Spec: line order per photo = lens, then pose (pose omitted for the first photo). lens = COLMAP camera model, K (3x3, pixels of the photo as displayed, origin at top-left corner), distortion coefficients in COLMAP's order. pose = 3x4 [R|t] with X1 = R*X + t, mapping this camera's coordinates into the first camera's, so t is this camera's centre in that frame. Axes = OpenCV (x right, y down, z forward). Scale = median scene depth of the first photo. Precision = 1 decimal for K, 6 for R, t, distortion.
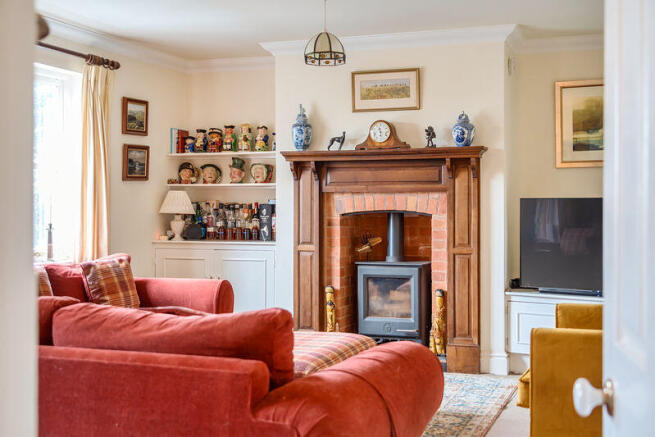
lens RADIAL K [[805.5, 0, 327.5], [0, 805.5, 218.5], [0, 0, 1]] dist [0.000019, 0.002332]
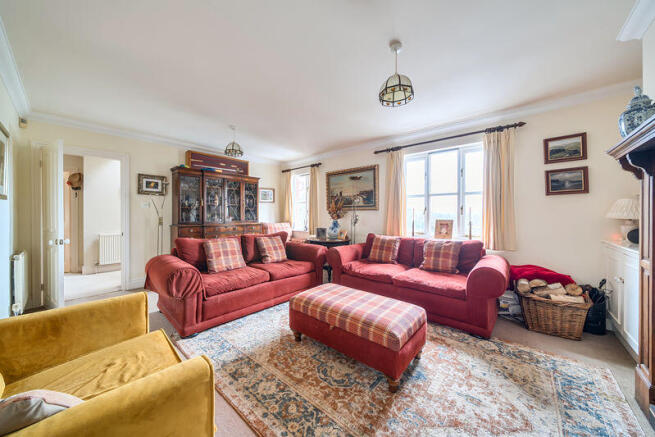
lens RADIAL K [[229.1, 0, 336.6], [0, 229.1, 215.4], [0, 0, 1]] dist [-0.000908, -0.000117]
pose [[-0.359154, 0.015586, -0.933148, 0.281775], [-0.012661, 0.999687, 0.021571, -0.013928], [0.933192, 0.019562, -0.358844, 0.788278]]
